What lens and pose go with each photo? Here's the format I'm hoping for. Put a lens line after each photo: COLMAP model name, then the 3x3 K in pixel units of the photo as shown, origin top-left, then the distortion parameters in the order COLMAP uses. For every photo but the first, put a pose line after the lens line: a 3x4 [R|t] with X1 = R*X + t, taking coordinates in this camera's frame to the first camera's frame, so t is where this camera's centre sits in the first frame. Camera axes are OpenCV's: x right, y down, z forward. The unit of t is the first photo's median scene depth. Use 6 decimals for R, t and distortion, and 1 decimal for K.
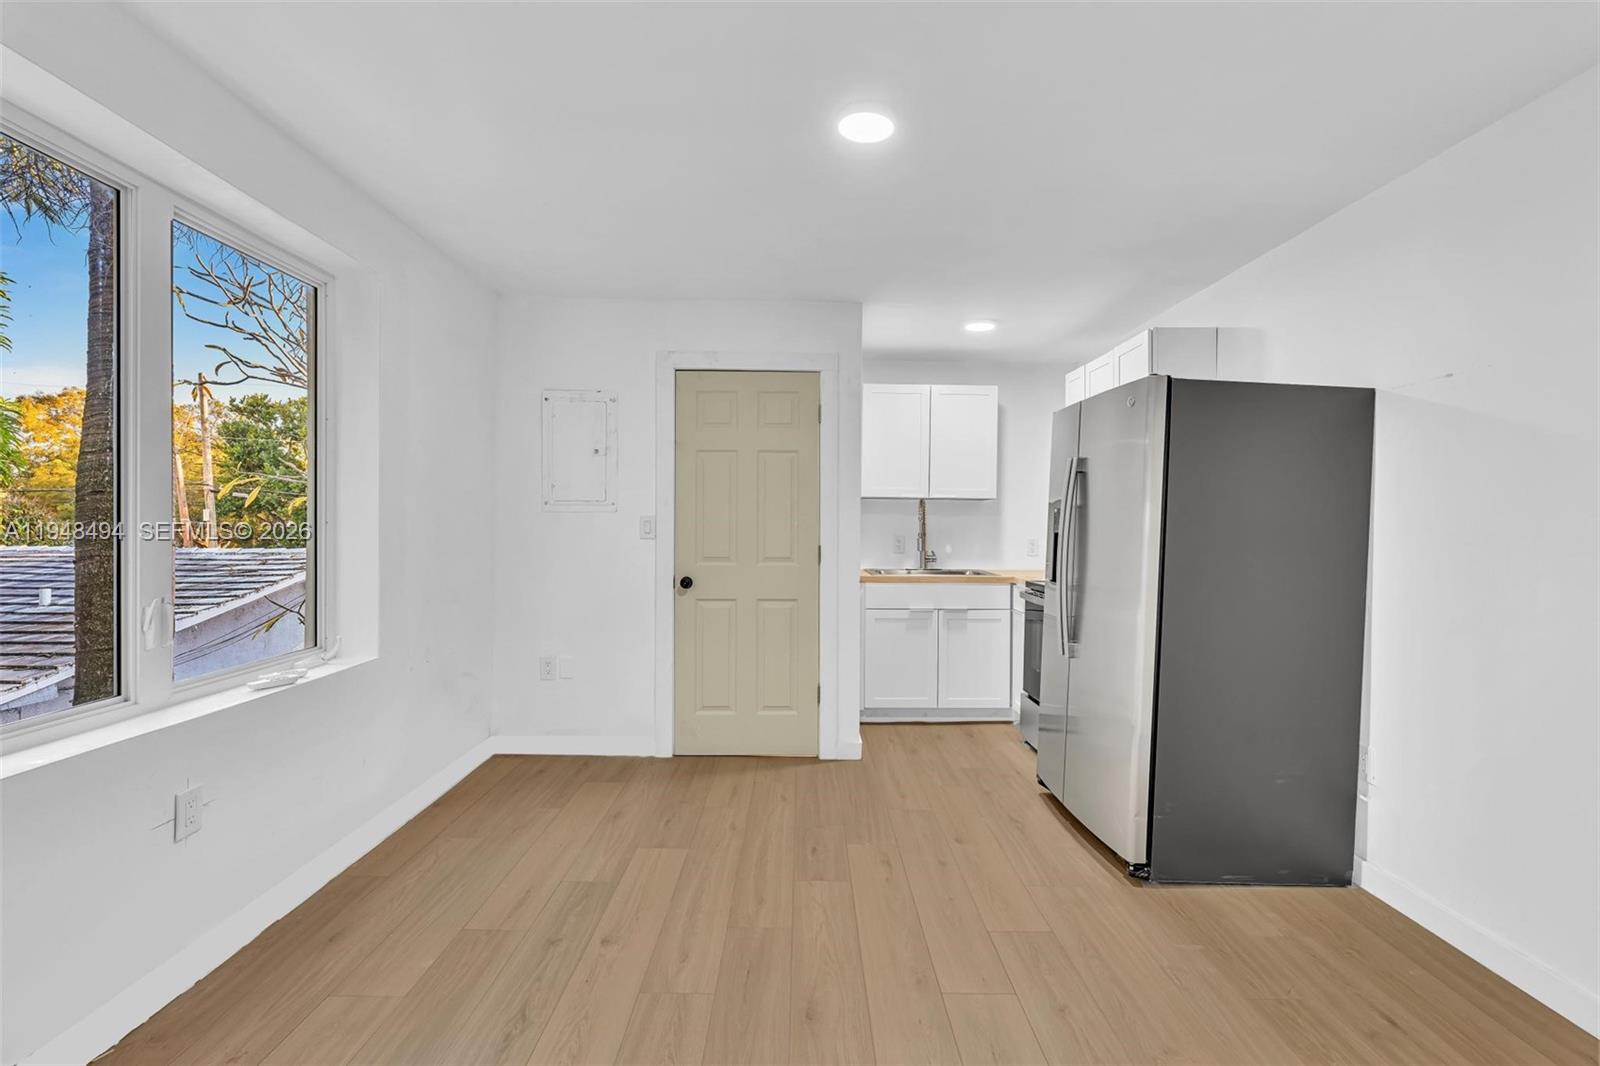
lens RADIAL K [[714.8, 0, 801.7], [0, 714.8, 528.9], [0, 0, 1]] dist [-0.000990, 0.000213]
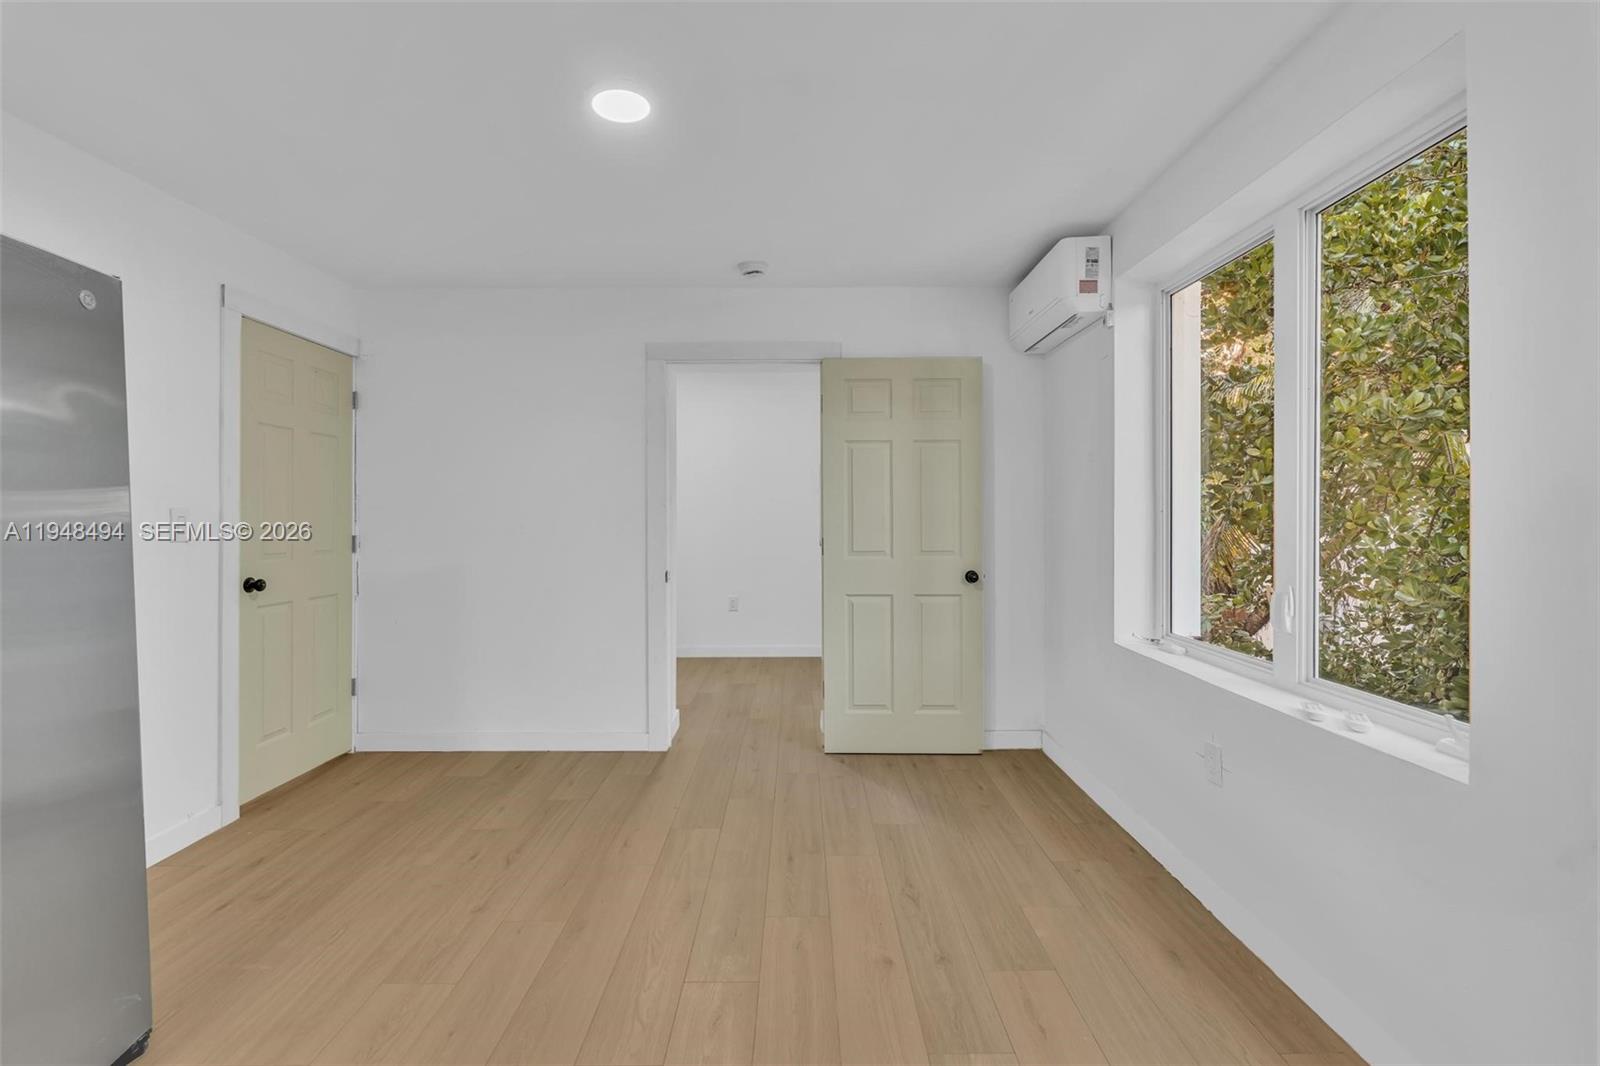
lens RADIAL K [[720.4, 0, 800.6], [0, 720.4, 510.2], [0, 0, 1]] dist [-0.002127, -0.000202]
pose [[-0.999953, -0.008198, -0.005167, -0.085471], [-0.008193, 0.999966, -0.000797, -0.006596], [0.005173, -0.000754, -0.999986, 1.103047]]
